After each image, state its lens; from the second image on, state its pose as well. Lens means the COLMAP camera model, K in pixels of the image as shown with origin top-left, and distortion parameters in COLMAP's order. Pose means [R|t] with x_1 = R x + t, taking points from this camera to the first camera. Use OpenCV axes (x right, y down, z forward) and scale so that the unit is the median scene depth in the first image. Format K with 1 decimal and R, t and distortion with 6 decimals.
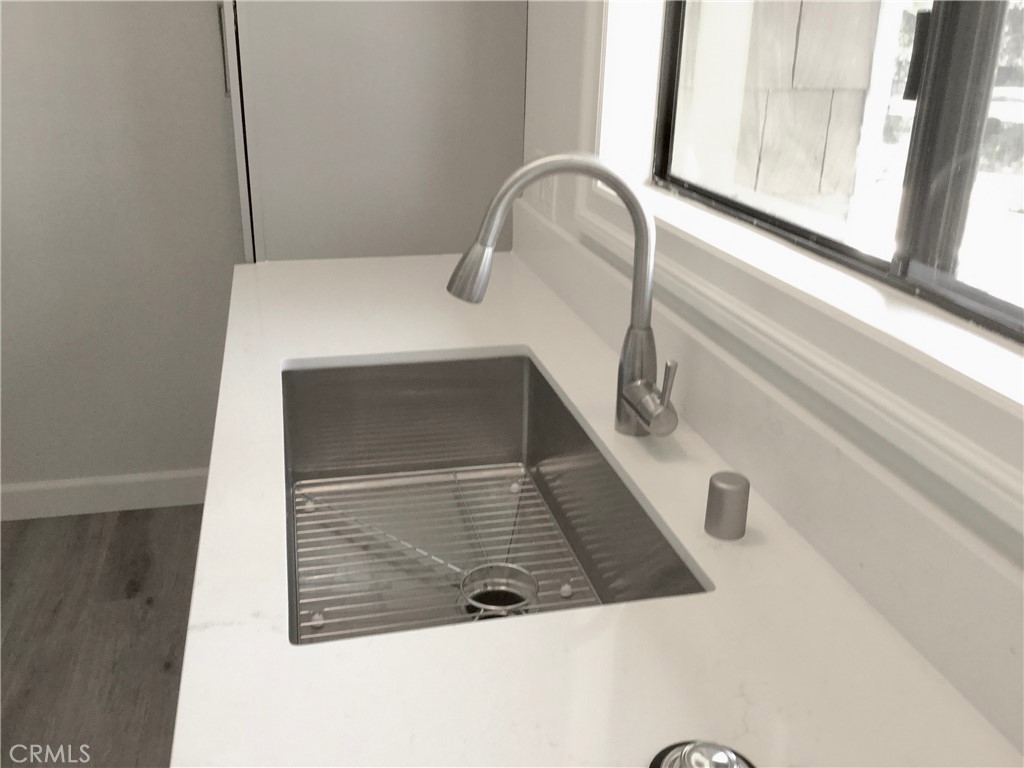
lens RADIAL K [[935.9, 0, 512.5], [0, 935.9, 367.9], [0, 0, 1]] dist [0.068816, 0.002999]
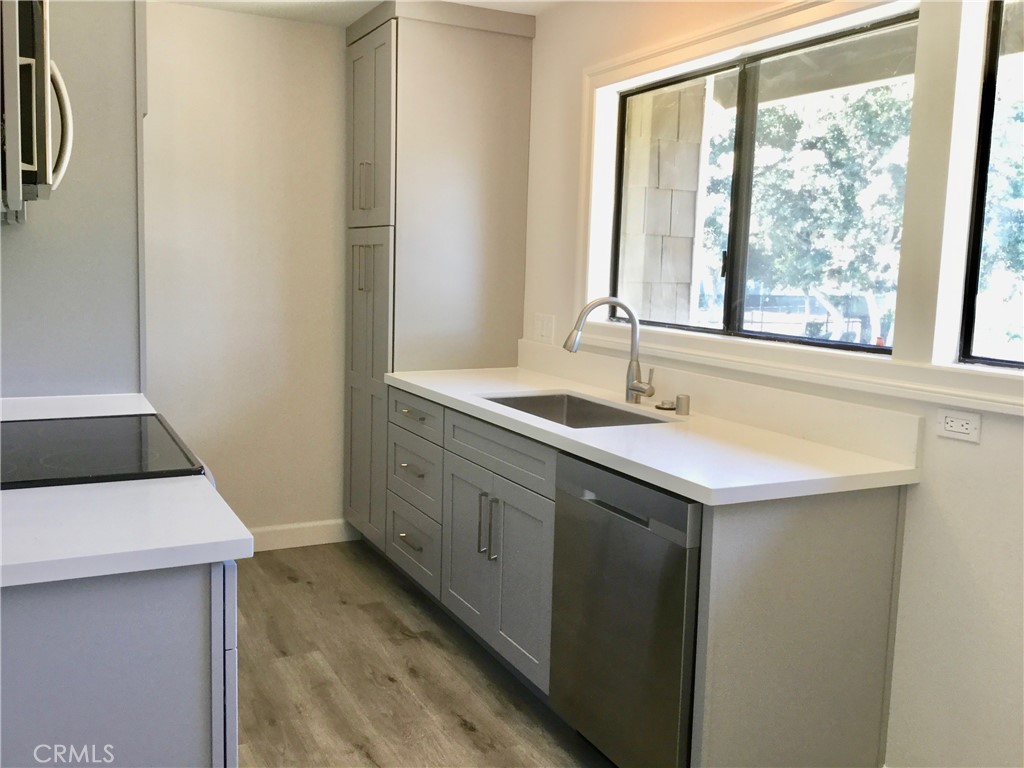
lens RADIAL K [[930.6, 0, 512.0], [0, 930.6, 384.0], [0, 0, 1]] dist [0.062852, -0.000329]
pose [[0.973069, -0.021759, 0.229487, -0.812373], [0.070840, 0.975587, -0.207874, 0.545721], [-0.219361, 0.218532, 0.950855, -1.417527]]
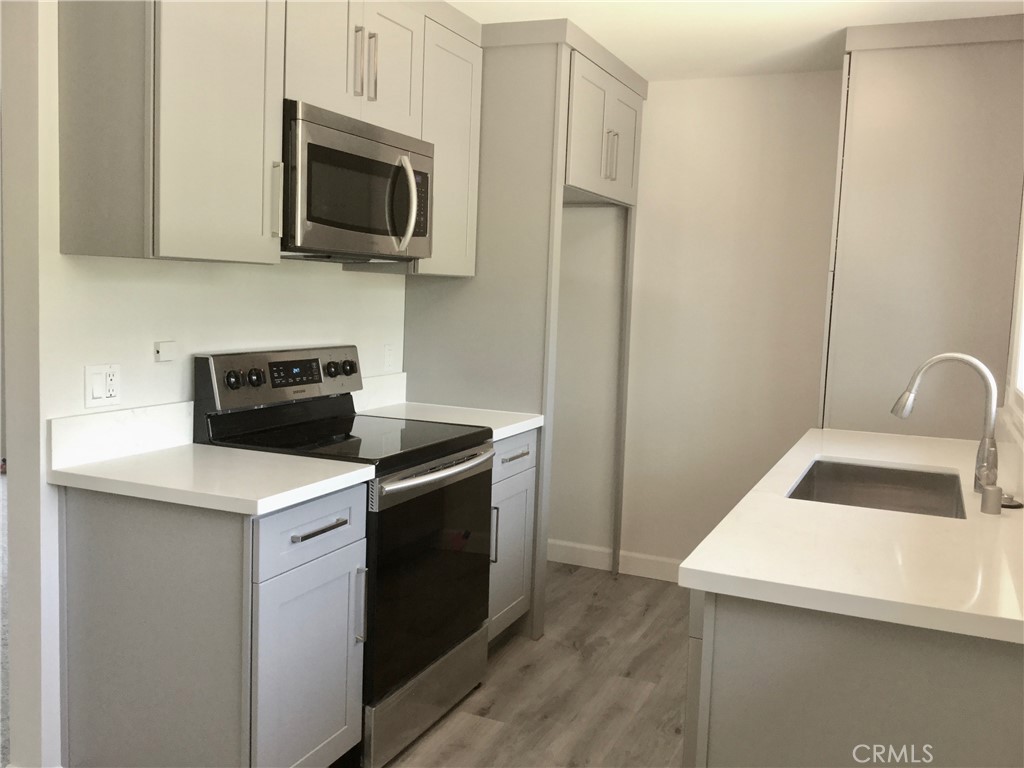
lens RADIAL K [[935.9, 0, 512.5], [0, 935.9, 367.9], [0, 0, 1]] dist [0.068816, 0.002999]
pose [[0.797145, 0.063096, -0.600482, 0.547022], [-0.228371, 0.952150, -0.203117, 0.469343], [0.558933, 0.299047, 0.773411, -1.229530]]
